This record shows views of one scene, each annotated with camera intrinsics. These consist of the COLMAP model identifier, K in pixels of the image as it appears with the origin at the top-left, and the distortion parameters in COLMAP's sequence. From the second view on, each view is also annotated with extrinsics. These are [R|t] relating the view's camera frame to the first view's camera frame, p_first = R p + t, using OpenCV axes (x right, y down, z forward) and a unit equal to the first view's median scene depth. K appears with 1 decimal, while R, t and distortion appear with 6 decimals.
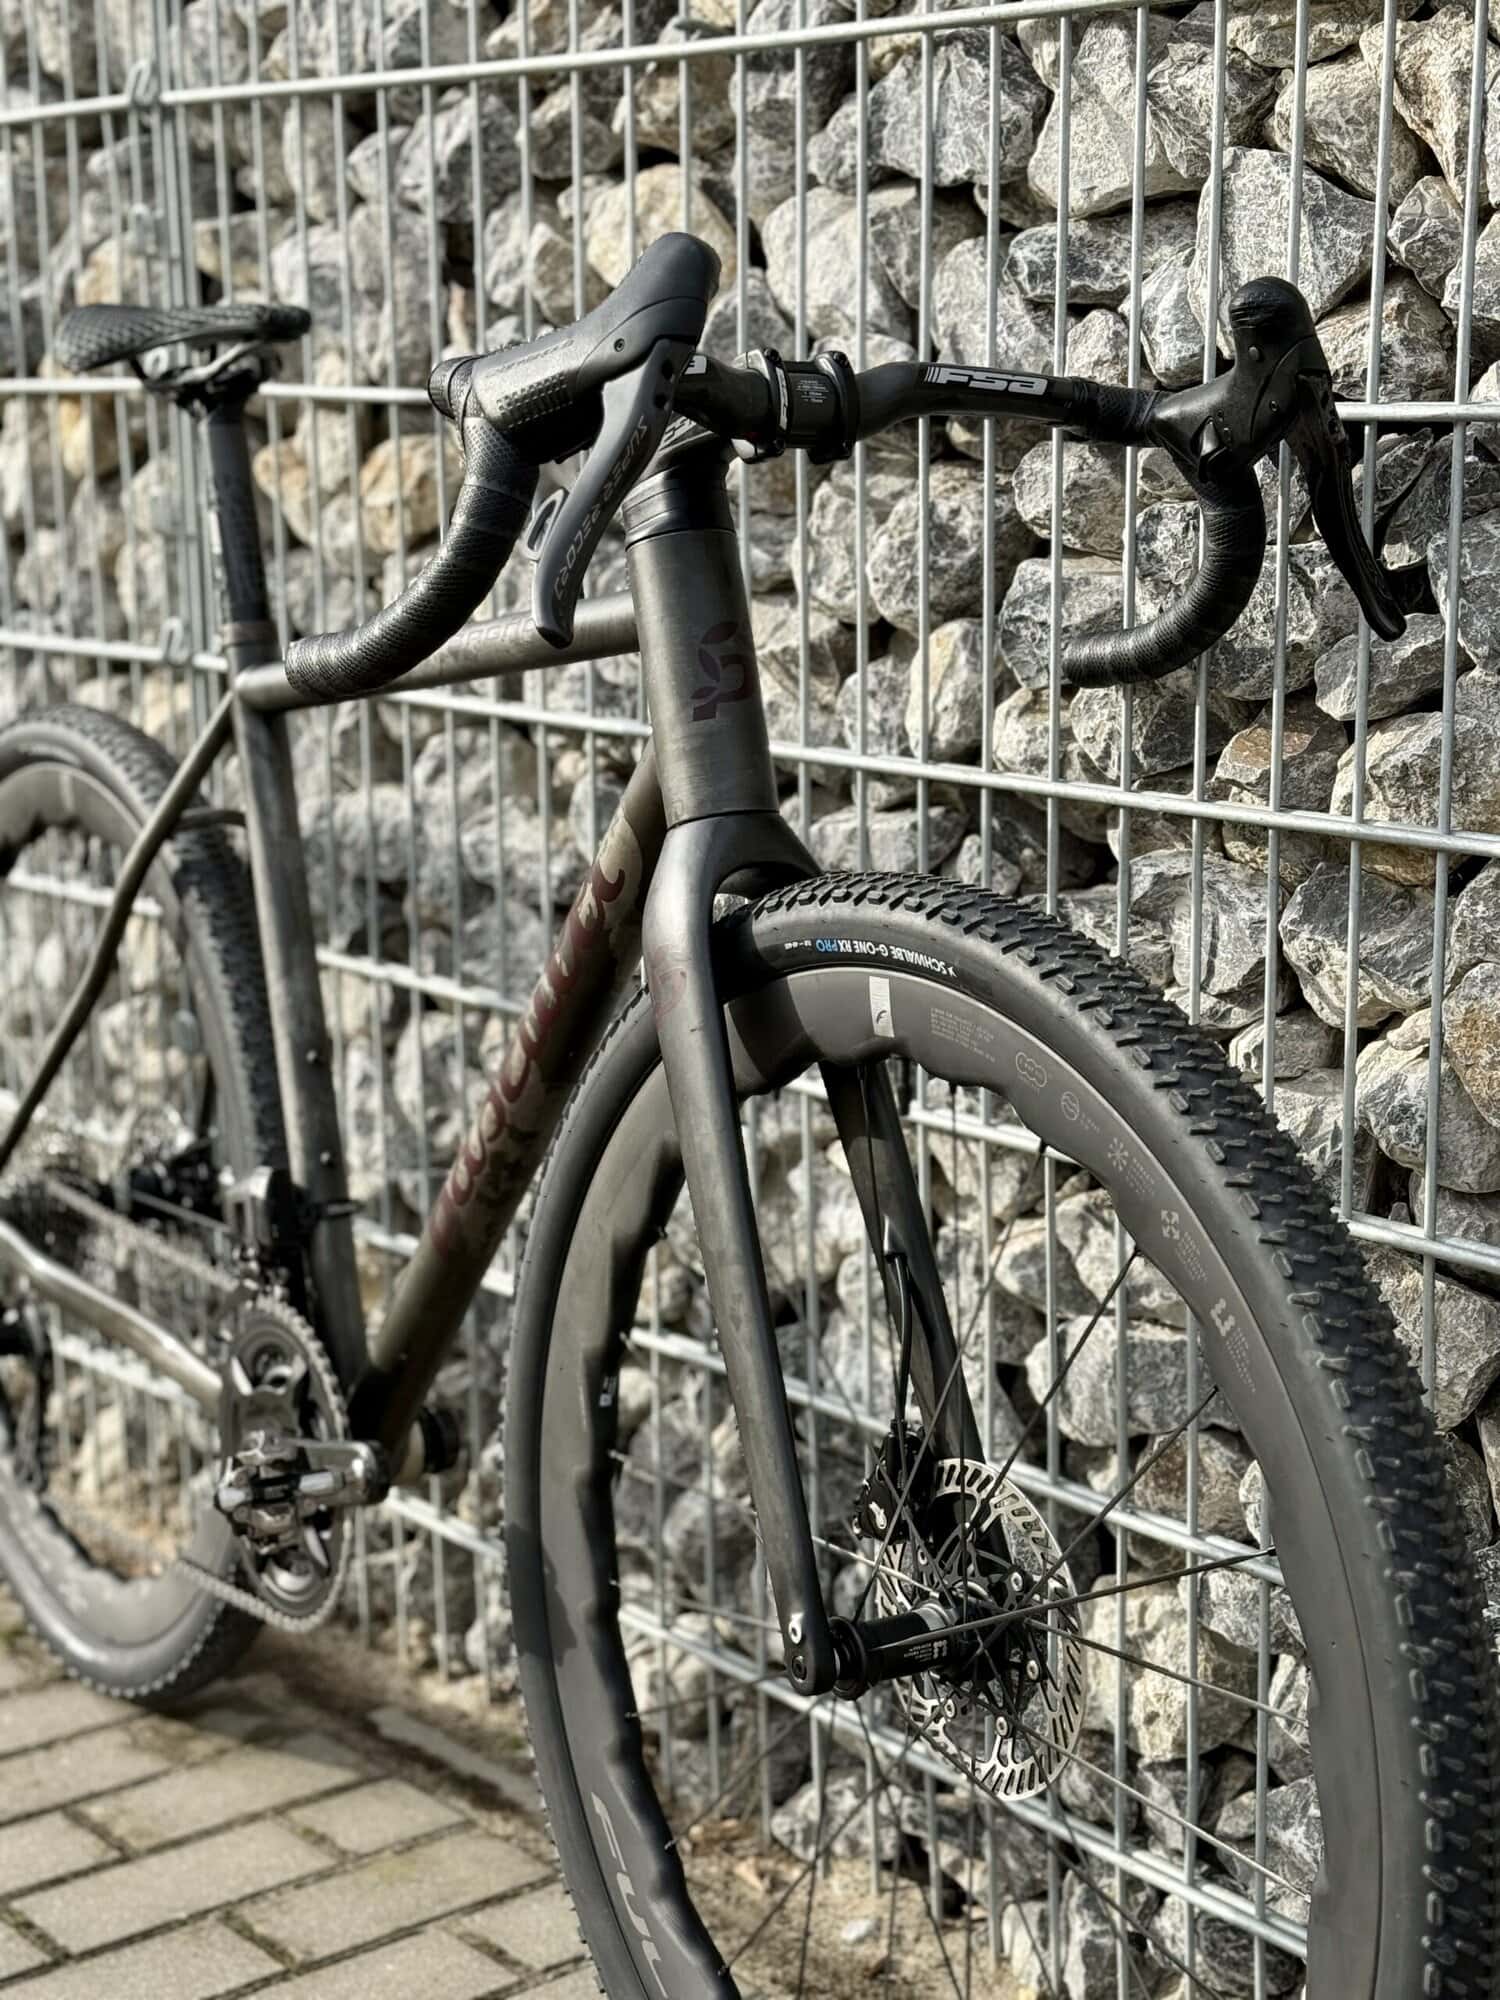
lens RADIAL K [[3184.9, 0, 750.0], [0, 3184.9, 1000.0], [0, 0, 1]] dist [0.157195, -0.147932]
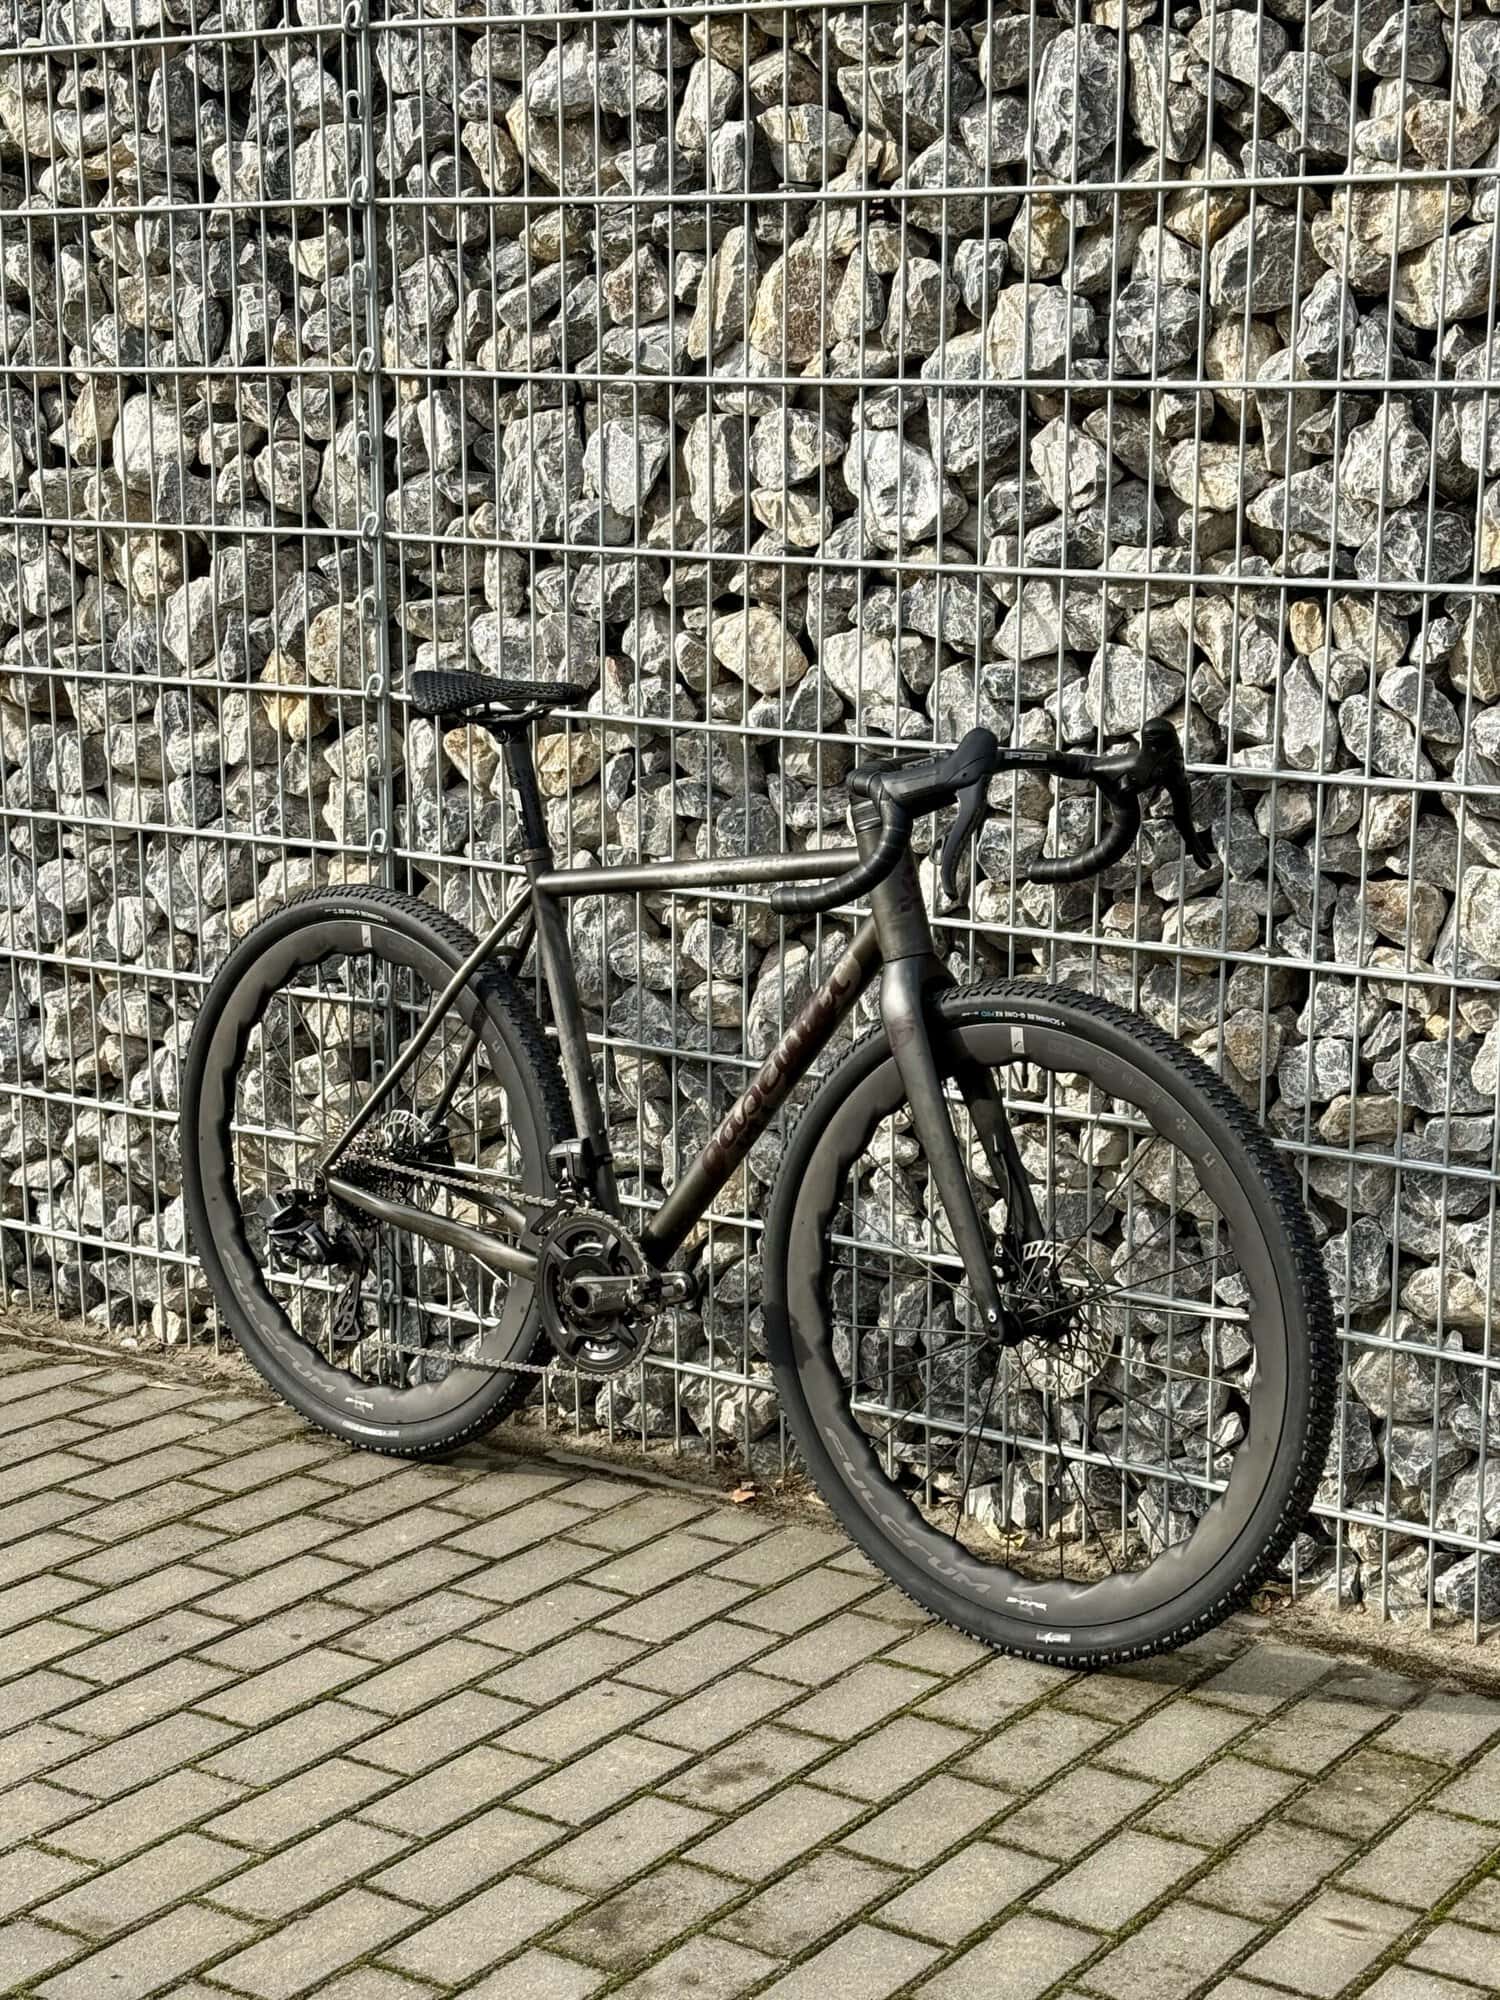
lens RADIAL K [[3184.9, 0, 750.0], [0, 3184.9, 1000.0], [0, 0, 1]] dist [0.157195, -0.147932]
pose [[0.961609, -0.041613, 0.271252, -0.682809], [0.042287, 0.999100, 0.003365, -0.037985], [-0.271147, 0.008235, 0.962503, -1.024974]]
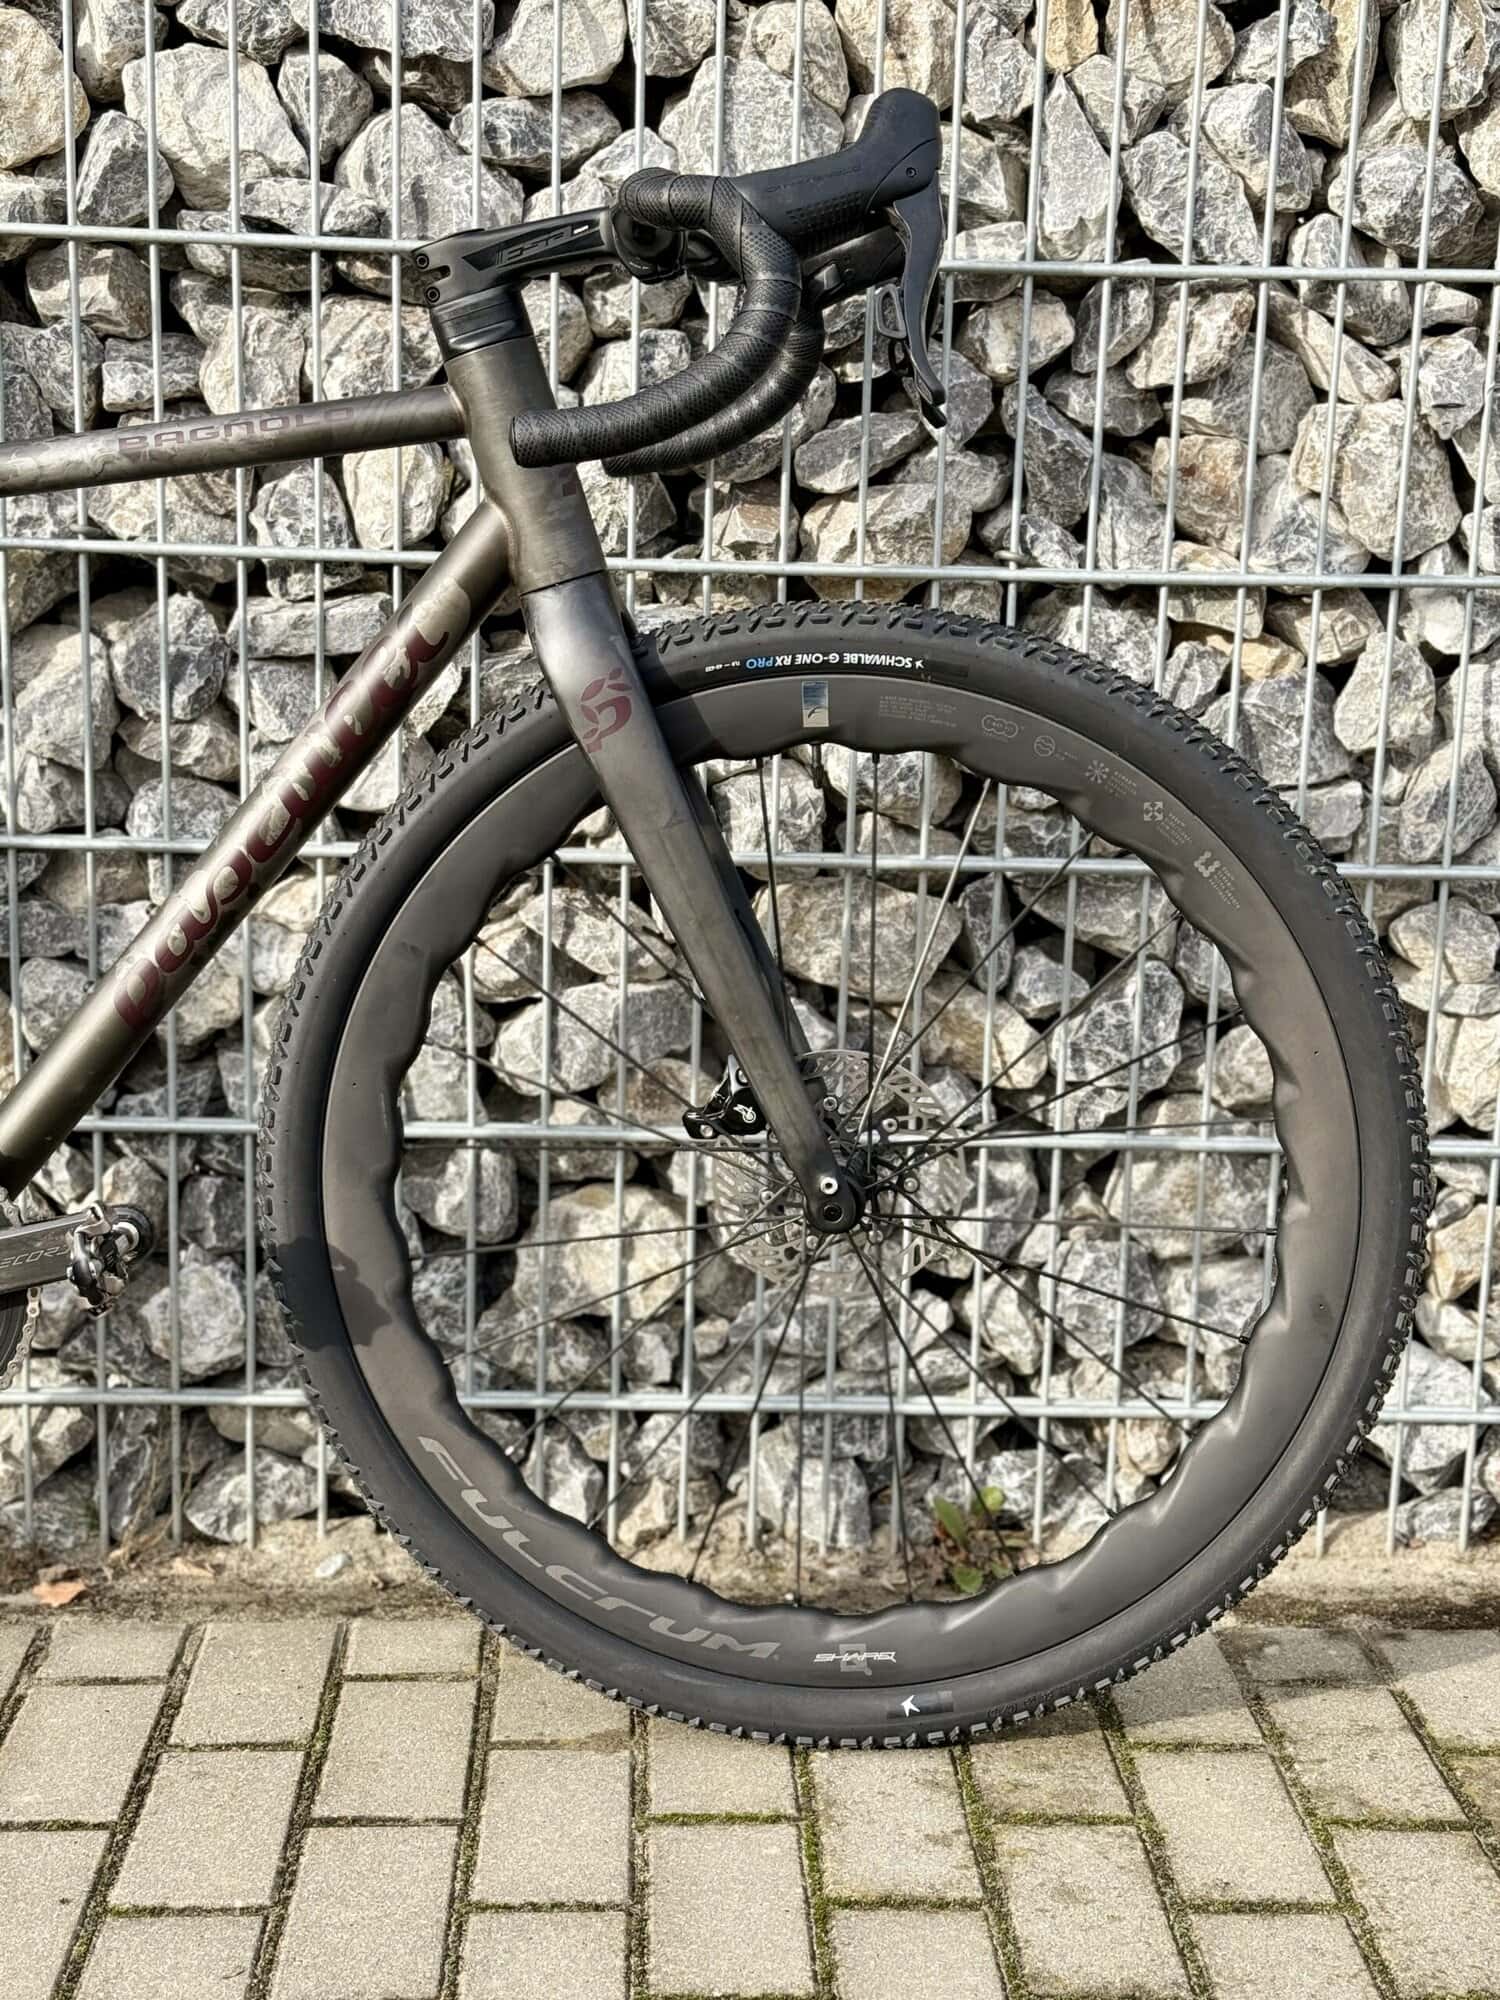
lens RADIAL K [[2961.8, 0, 750.0], [0, 2961.8, 1000.0], [0, 0, 1]] dist [0.144332, -0.127297]
pose [[0.606590, -0.146602, 0.781381, -0.850626], [0.124129, 0.988262, 0.089055, 0.009273], [-0.785264, 0.042972, 0.617668, 0.247124]]
